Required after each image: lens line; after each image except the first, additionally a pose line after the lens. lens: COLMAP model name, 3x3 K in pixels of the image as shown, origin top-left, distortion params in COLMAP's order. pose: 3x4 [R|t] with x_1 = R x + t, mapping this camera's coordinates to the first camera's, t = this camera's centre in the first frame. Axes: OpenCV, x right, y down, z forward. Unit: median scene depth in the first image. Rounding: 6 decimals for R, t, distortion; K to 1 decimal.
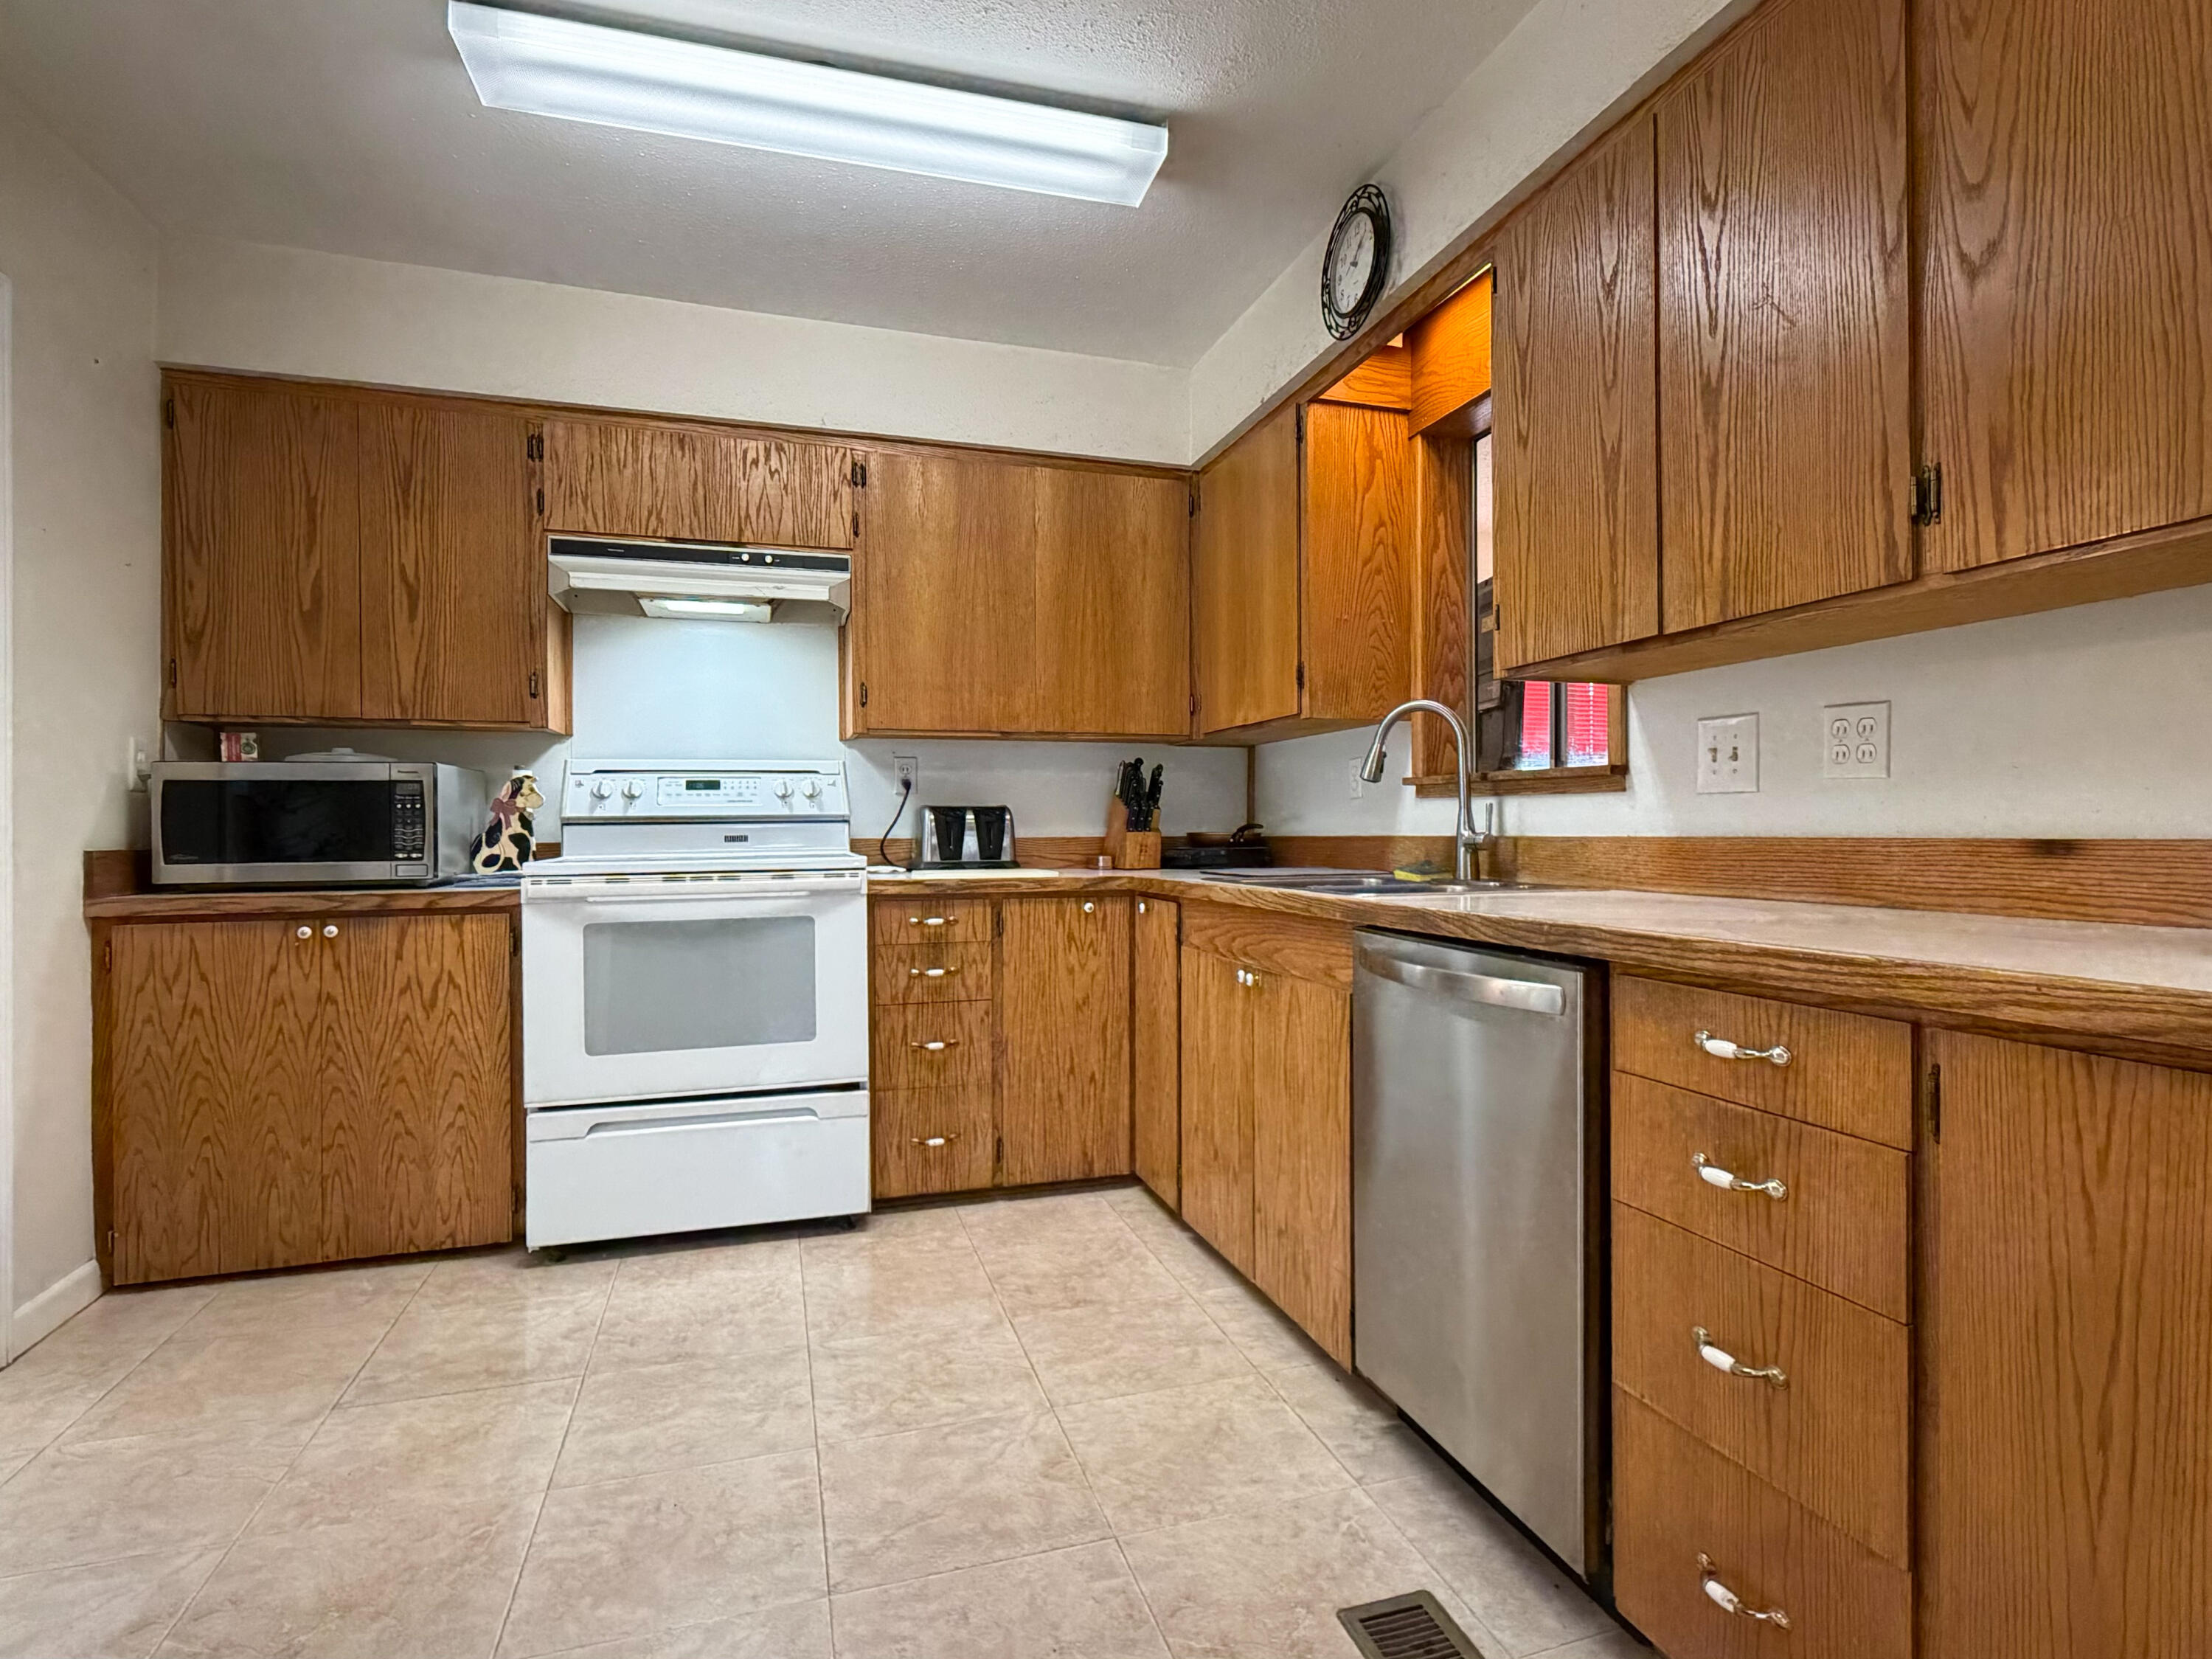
lens RADIAL K [[1178.9, 0, 1112.2], [0, 1178.9, 827.3], [0, 0, 1]] dist [-0.005430, -0.000504]
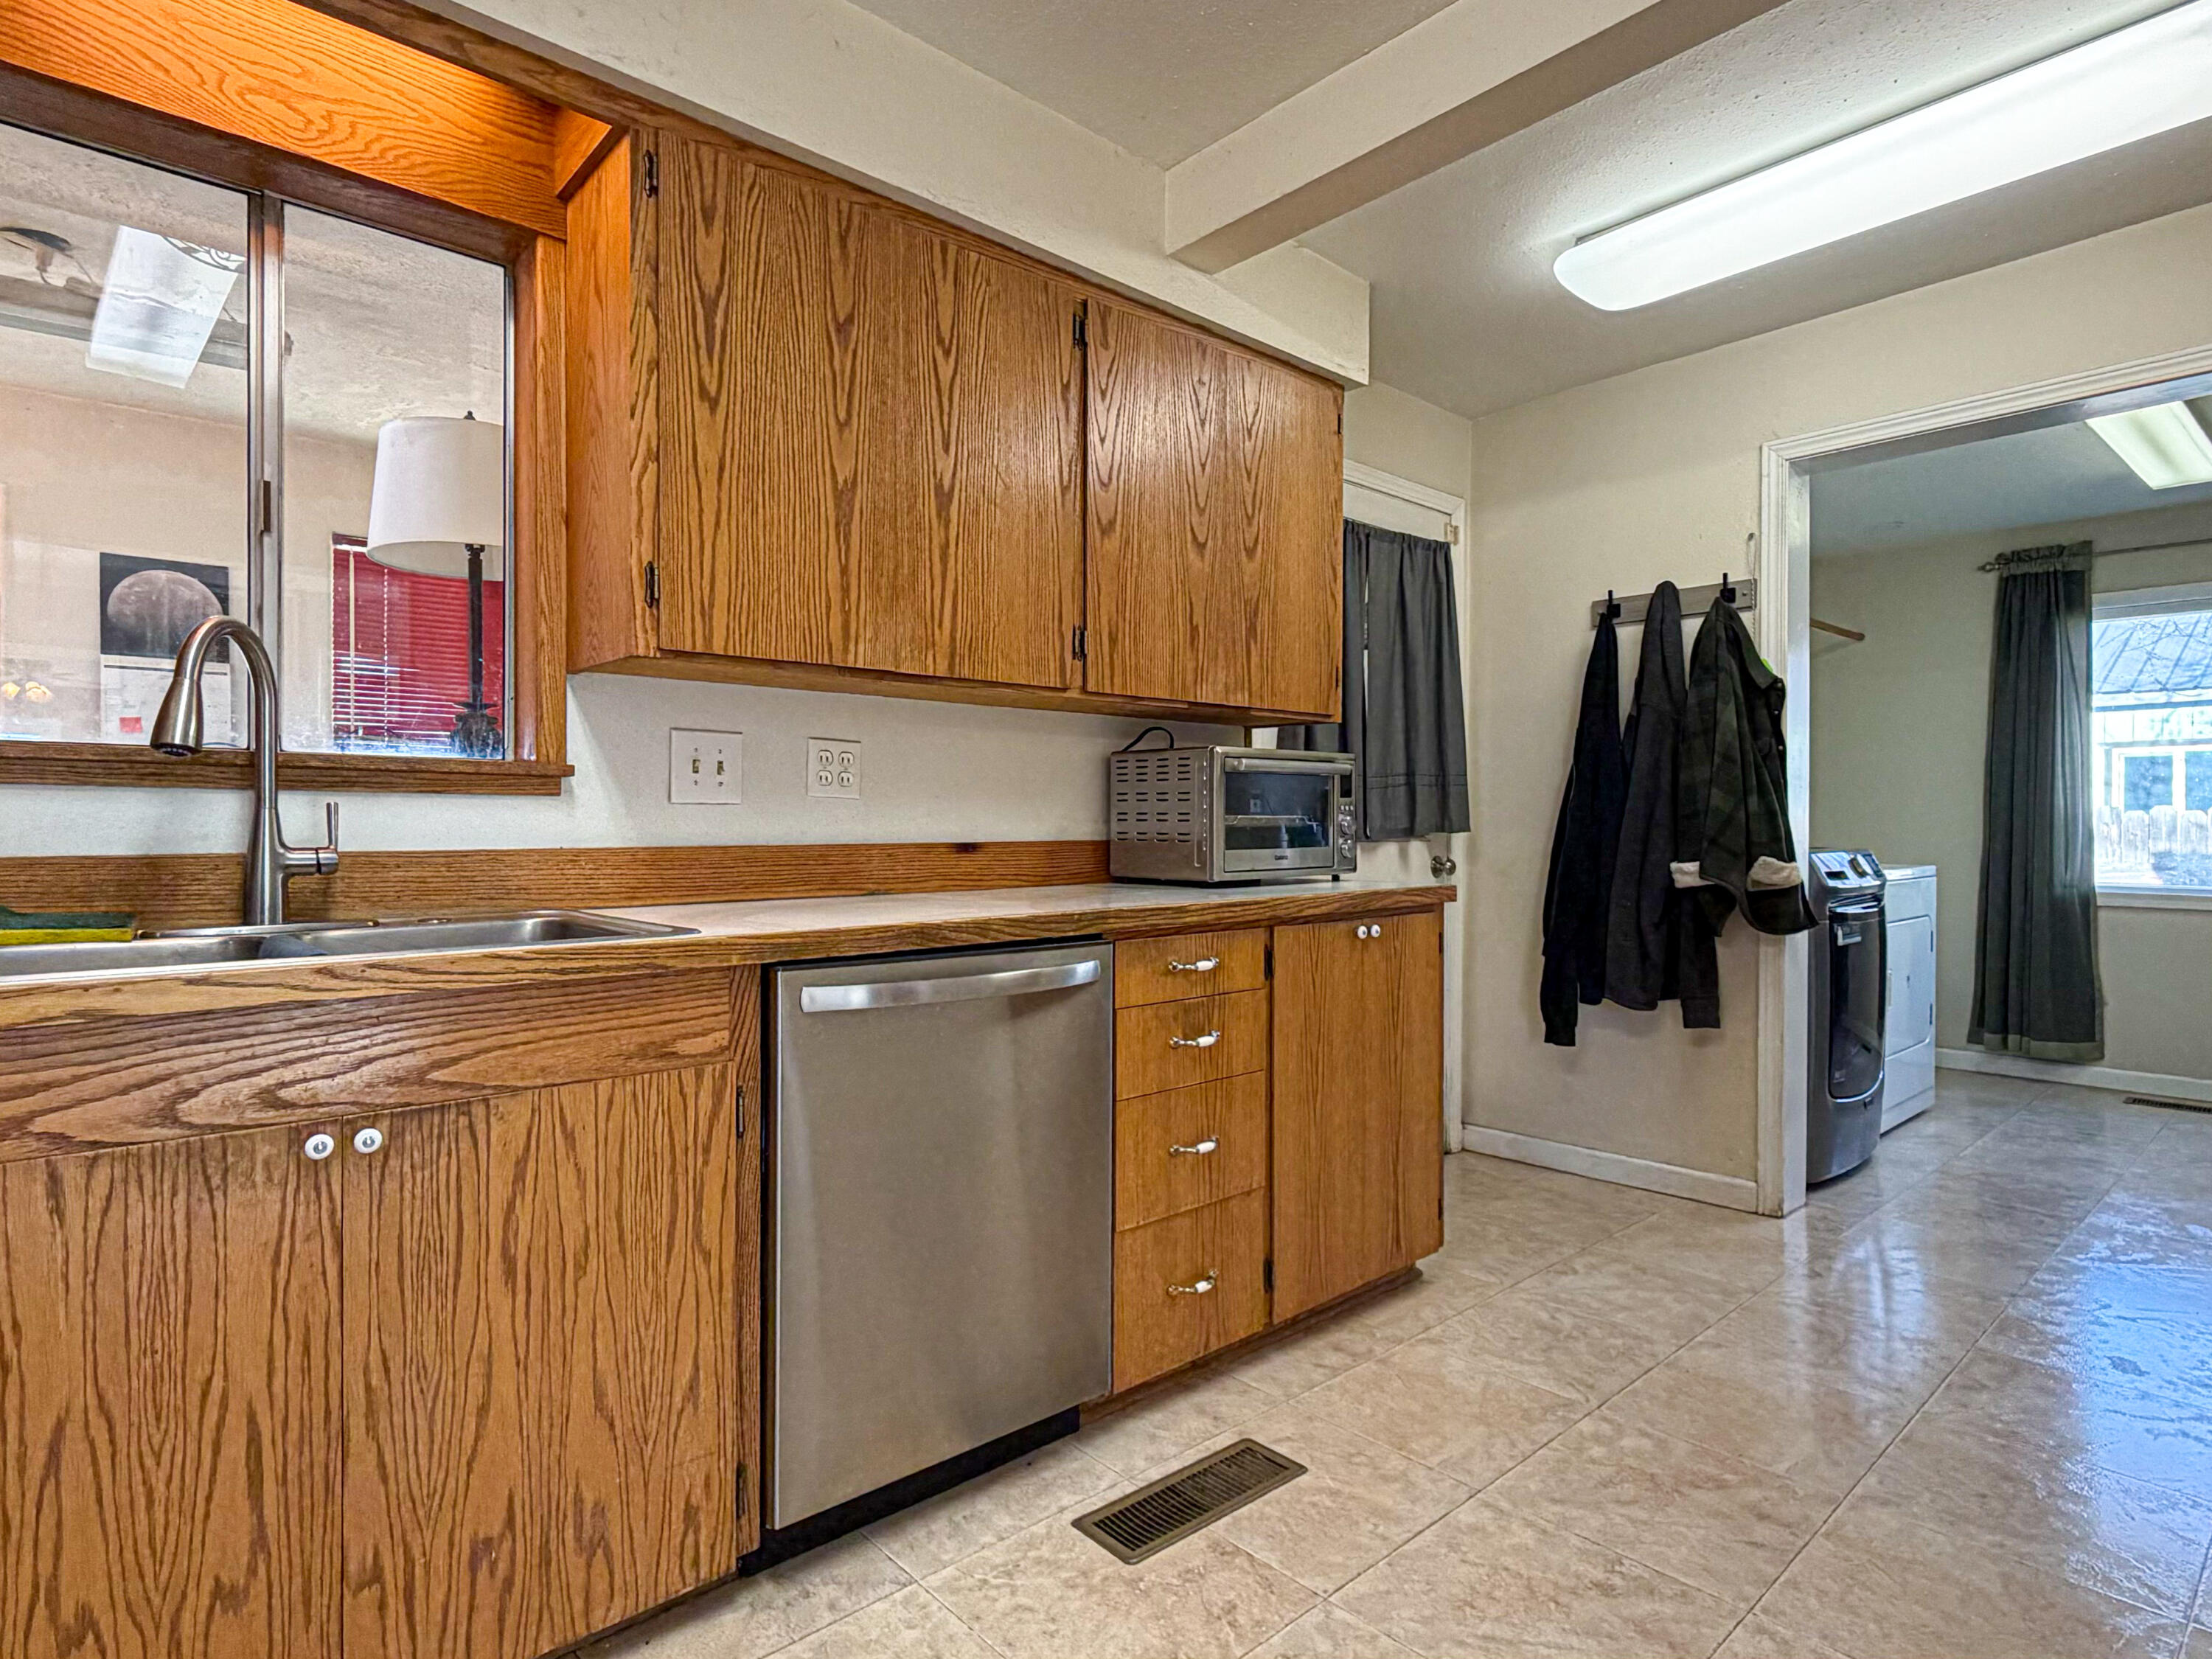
lens RADIAL K [[1178.9, 0, 1109.3], [0, 1178.9, 830.8], [0, 0, 1]] dist [-0.005430, -0.000504]
pose [[-0.429004, -0.001467, 0.903301, -0.711600], [0.001208, 0.999997, 0.002198, -0.008415], [-0.903302, 0.002035, -0.429001, 1.366632]]
